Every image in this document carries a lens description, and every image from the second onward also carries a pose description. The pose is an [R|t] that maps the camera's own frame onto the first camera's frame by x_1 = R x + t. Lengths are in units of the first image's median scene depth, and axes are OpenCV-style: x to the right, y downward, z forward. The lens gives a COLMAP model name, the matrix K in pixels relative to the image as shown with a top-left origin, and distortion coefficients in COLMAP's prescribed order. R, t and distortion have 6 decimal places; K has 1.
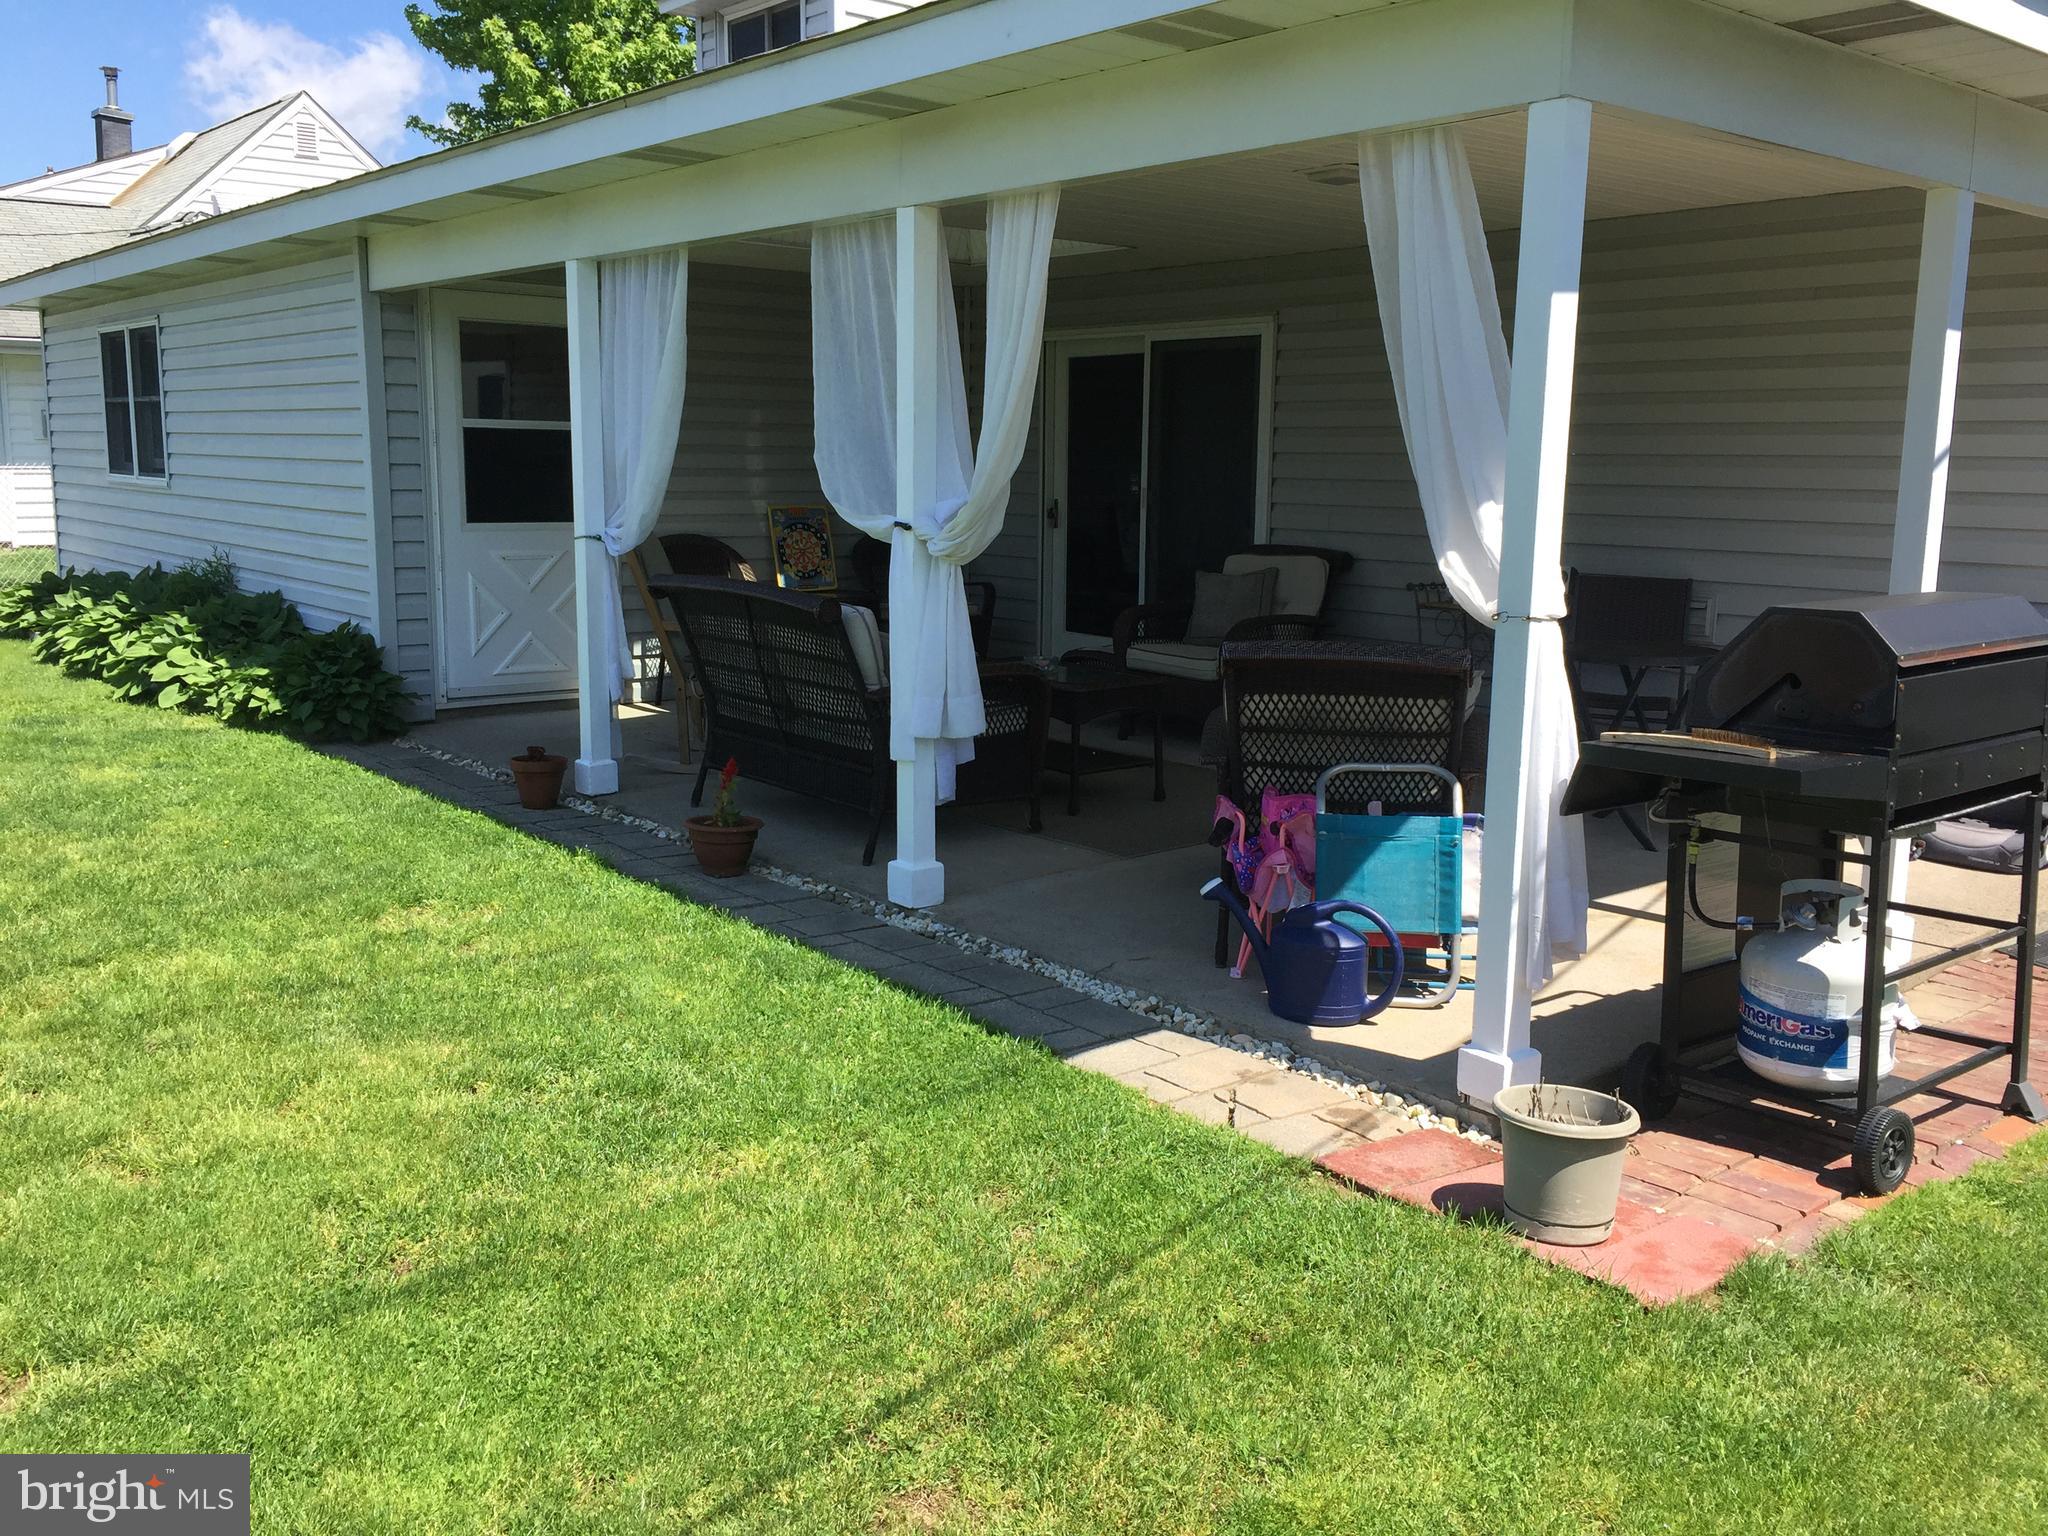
lens RADIAL K [[1769.7, 0, 1020.6], [0, 1769.7, 742.1], [0, 0, 1]] dist [0.091384, -0.097149]
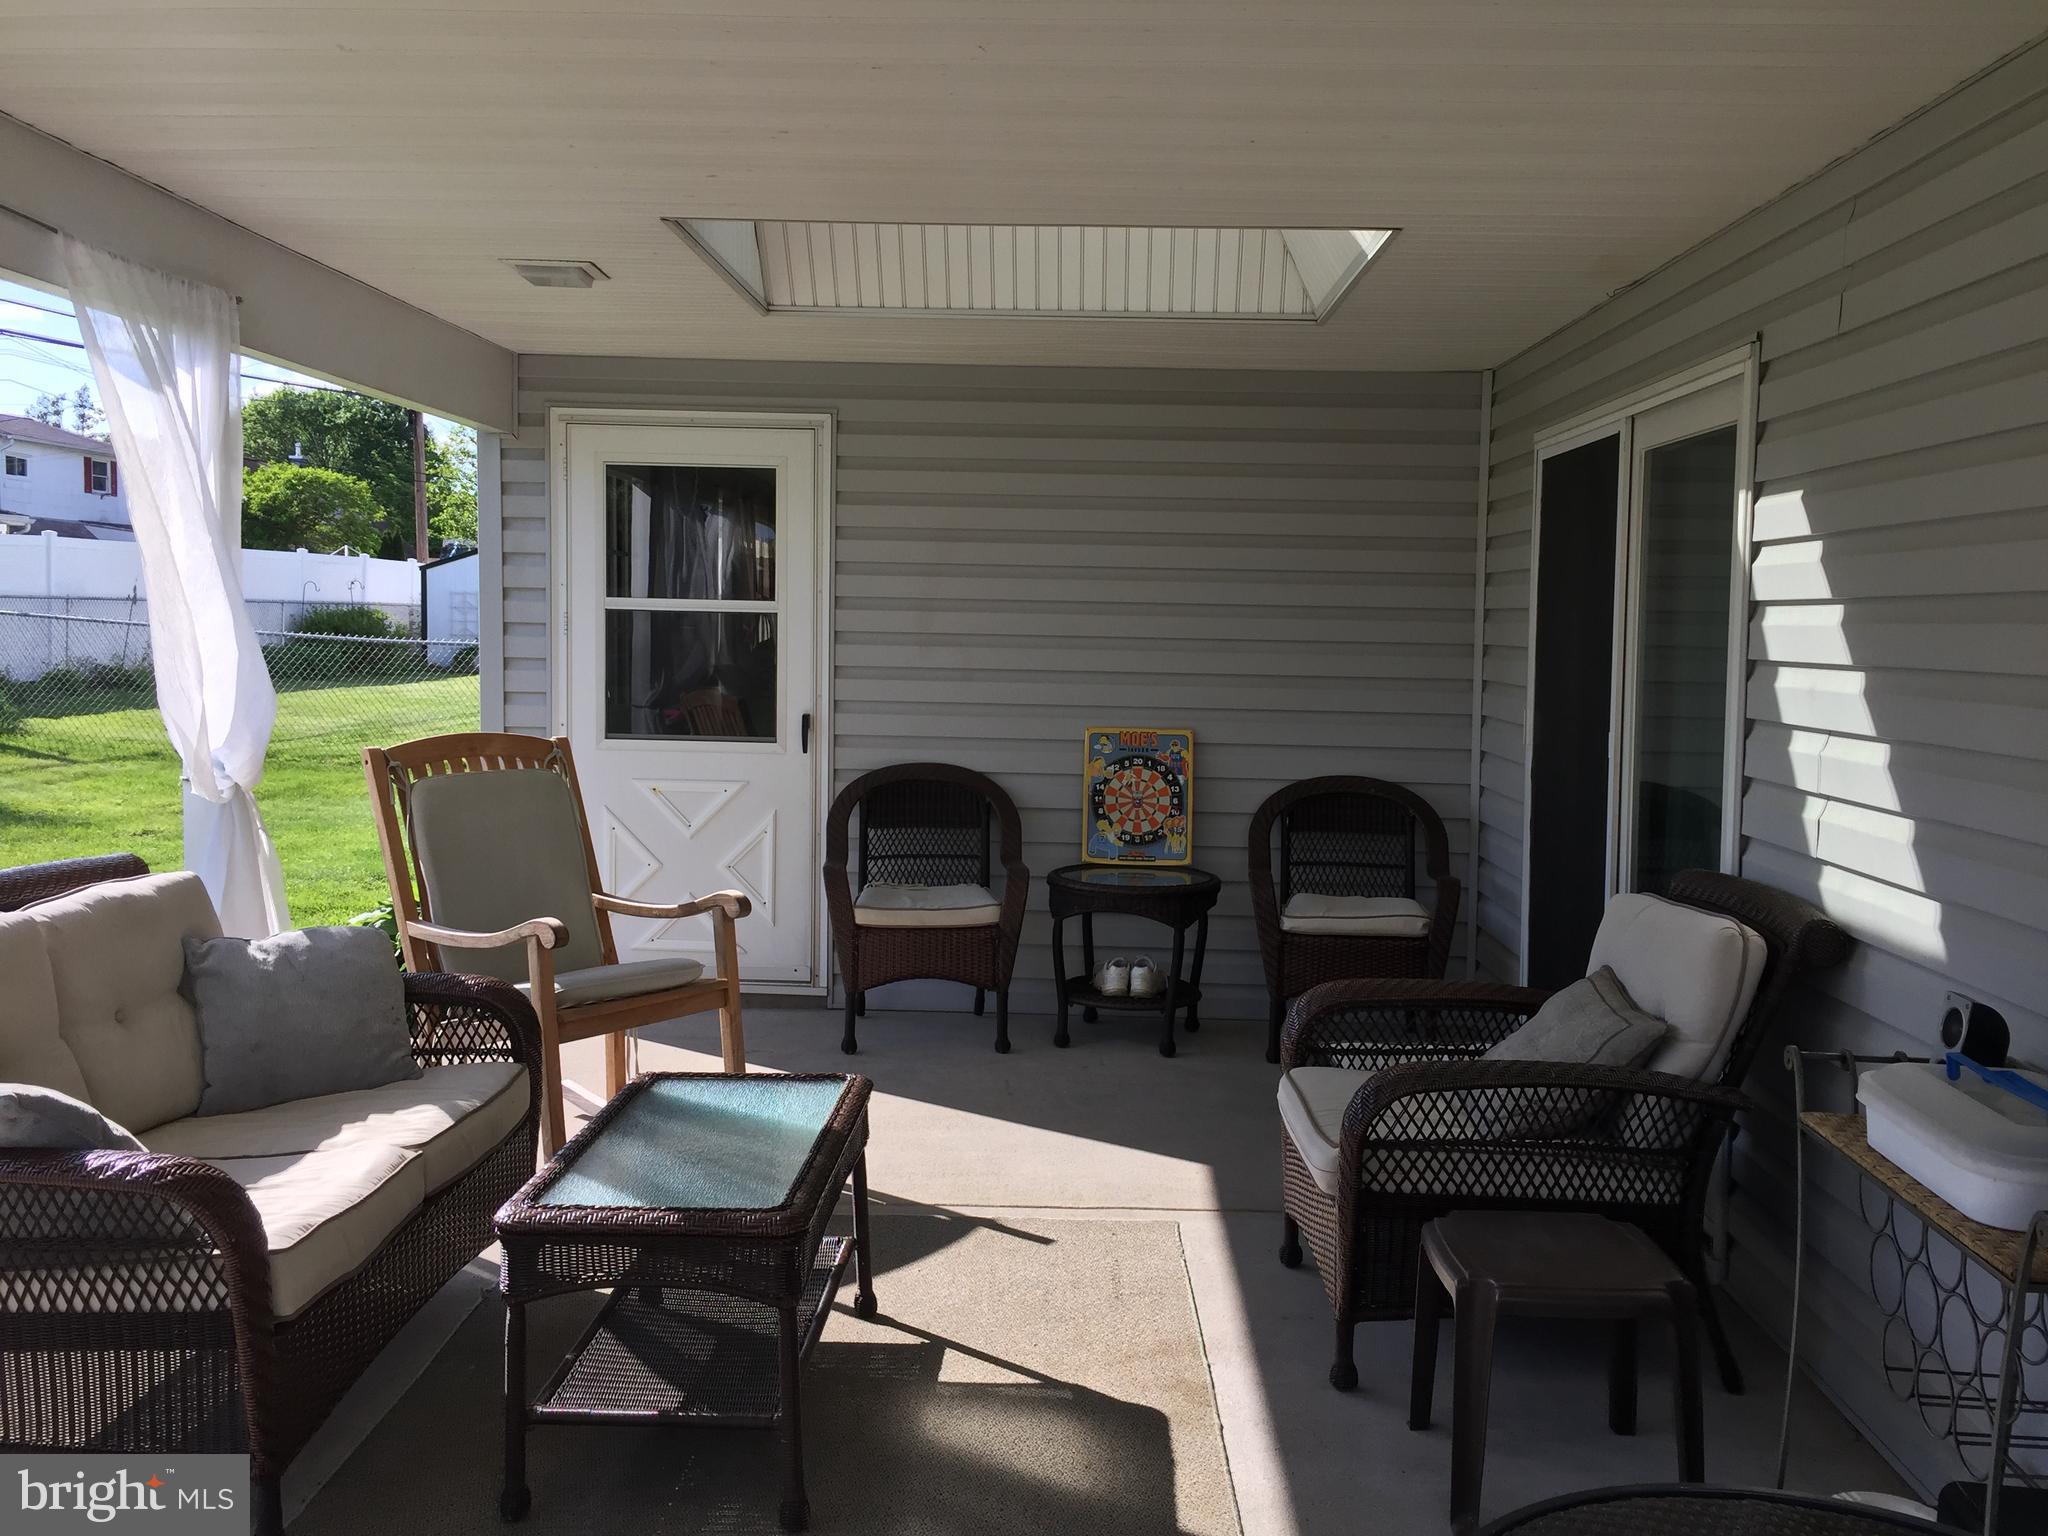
lens RADIAL K [[1800.4, 0, 1025.3], [0, 1800.4, 736.6], [0, 0, 1]] dist [0.123651, -0.190545]
pose [[0.752178, 0.044086, -0.657483, 0.268775], [-0.114241, 0.991375, -0.064221, -0.085883], [0.648981, 0.123418, 0.750727, 0.498241]]
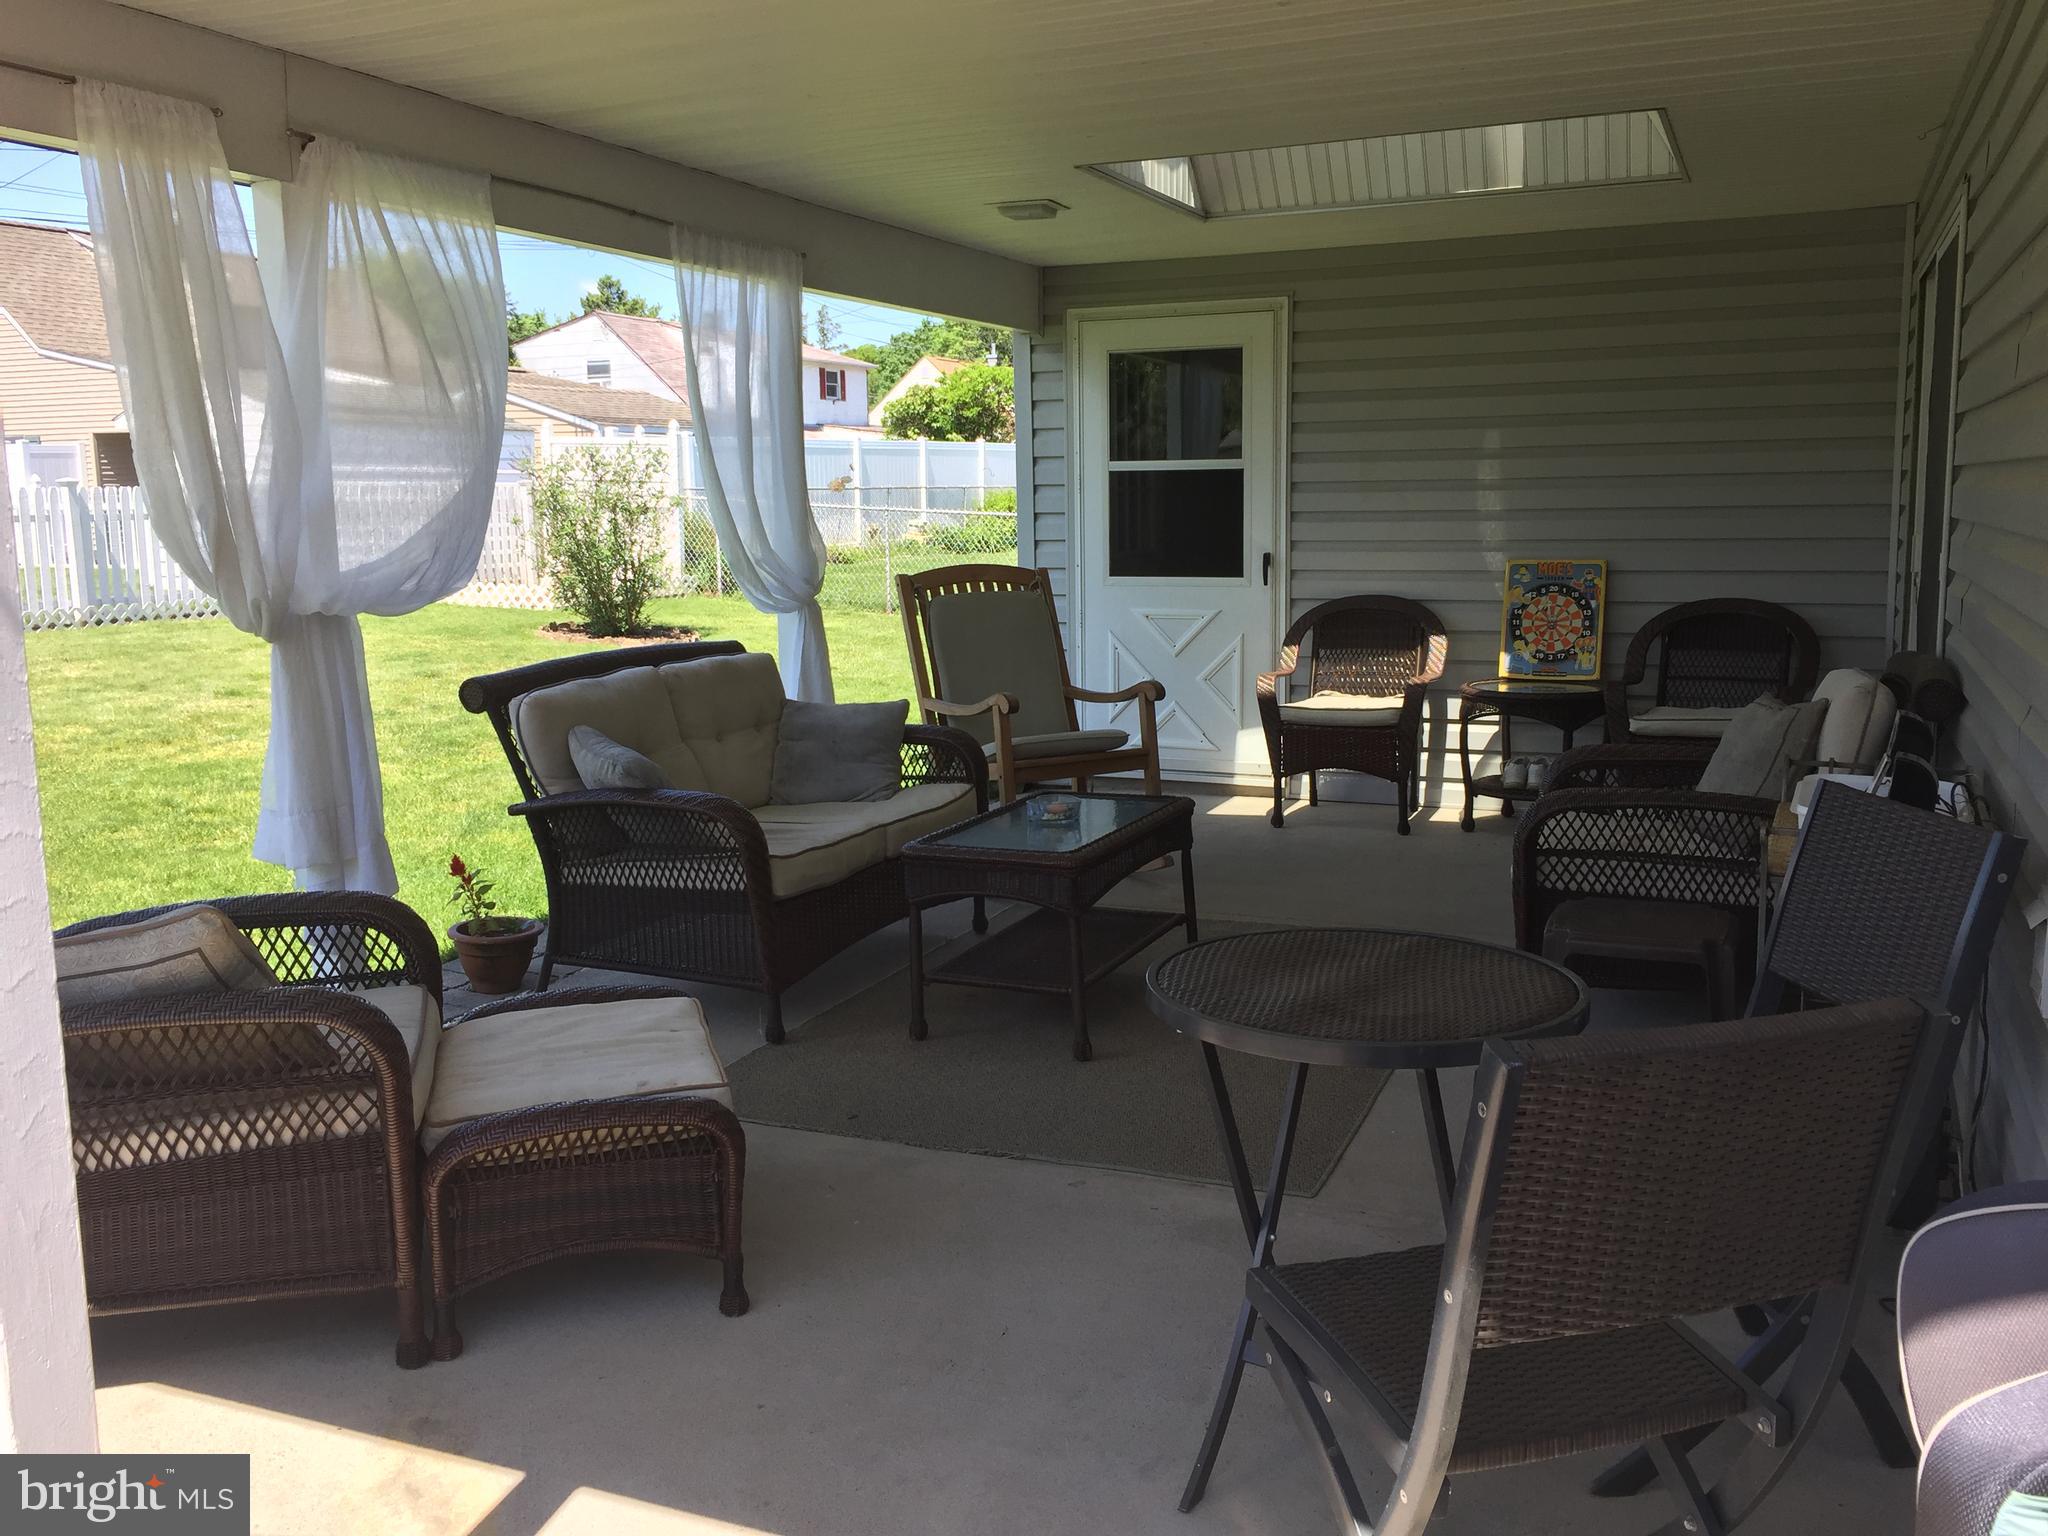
lens RADIAL K [[1769.7, 0, 1020.6], [0, 1769.7, 742.1], [0, 0, 1]] dist [0.091384, -0.097149]
pose [[0.461896, 0.106031, -0.880573, 0.418035], [-0.124647, 0.990735, 0.053914, -0.073520], [0.878131, 0.084858, 0.470834, 0.486018]]
